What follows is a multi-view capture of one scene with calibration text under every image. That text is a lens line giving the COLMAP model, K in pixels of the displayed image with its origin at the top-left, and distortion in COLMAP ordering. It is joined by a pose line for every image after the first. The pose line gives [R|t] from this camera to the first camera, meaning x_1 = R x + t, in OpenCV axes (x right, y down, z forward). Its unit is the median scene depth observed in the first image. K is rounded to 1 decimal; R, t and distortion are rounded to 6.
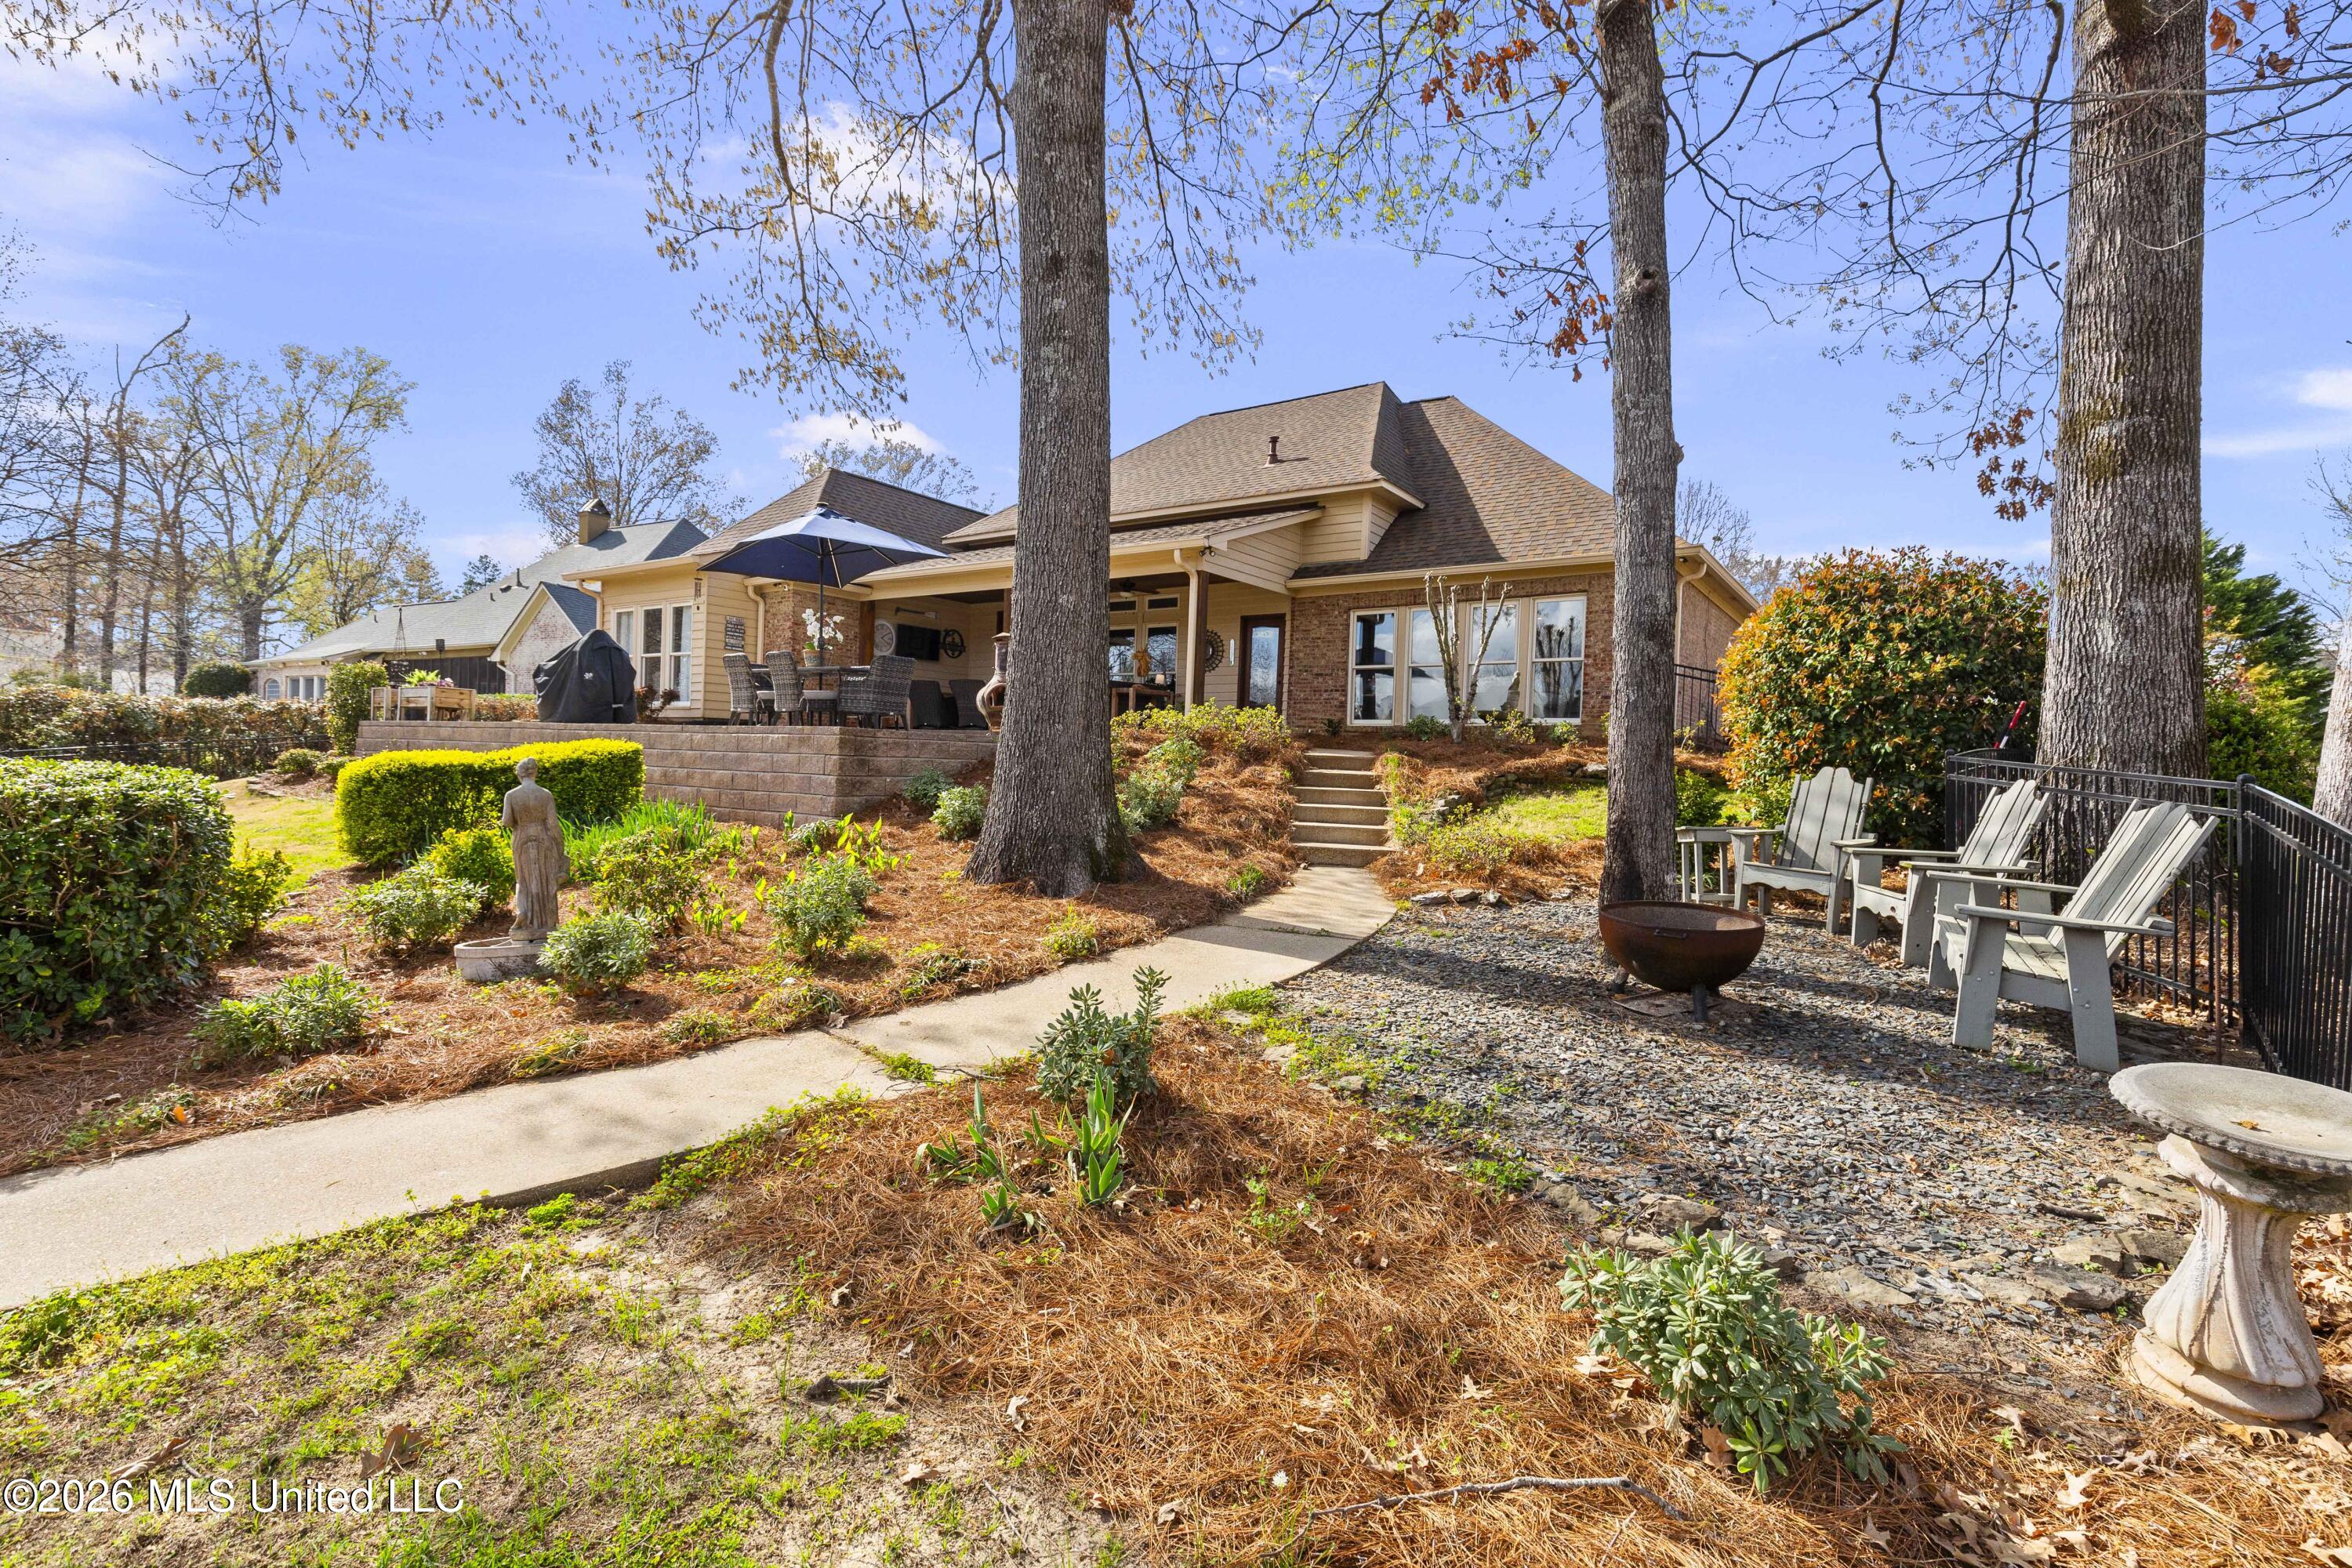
lens RADIAL K [[1006.9, 0, 1176.0], [0, 1006.9, 784.0], [0, 0, 1]] dist [0.002404, 0.000314]
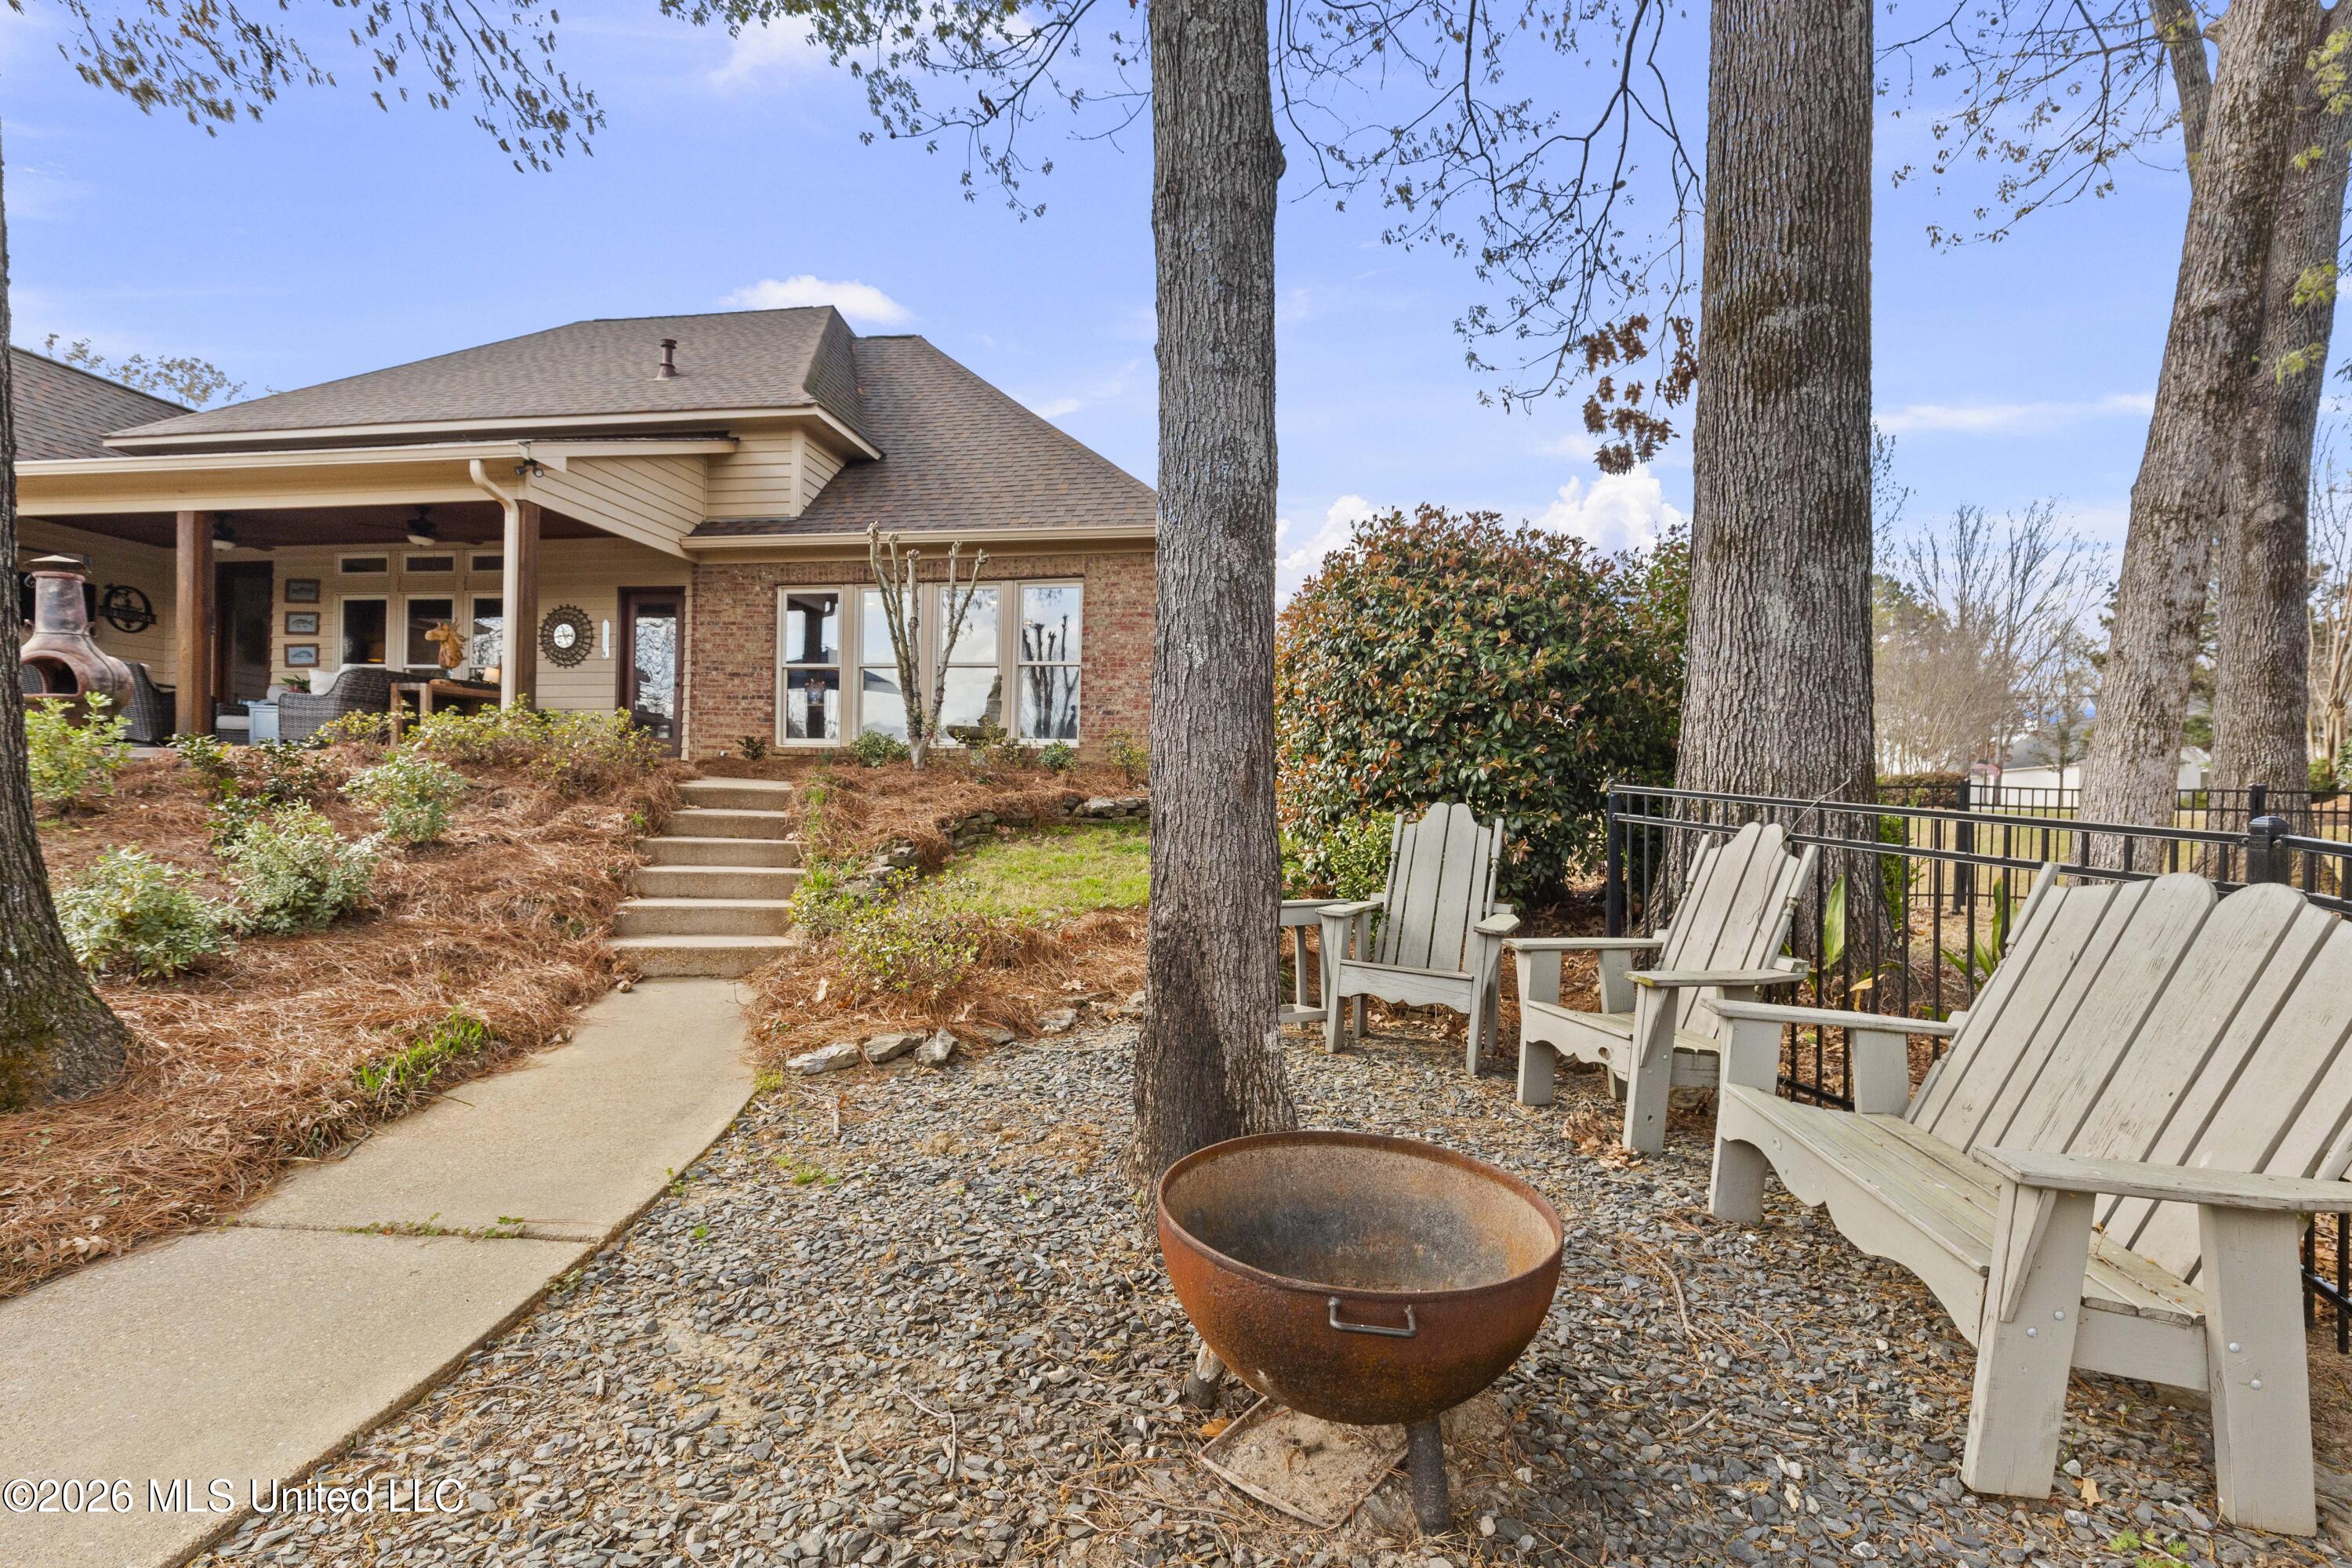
lens RADIAL K [[1078.1, 0, 1176.0], [0, 1078.1, 784.0], [0, 0, 1]] dist [0.001636, 0.000216]
pose [[0.887949, -0.000903, 0.459942, 0.135477], [0.015756, 0.999471, -0.028455, -0.009215], [-0.459673, 0.032513, 0.887493, 0.357811]]
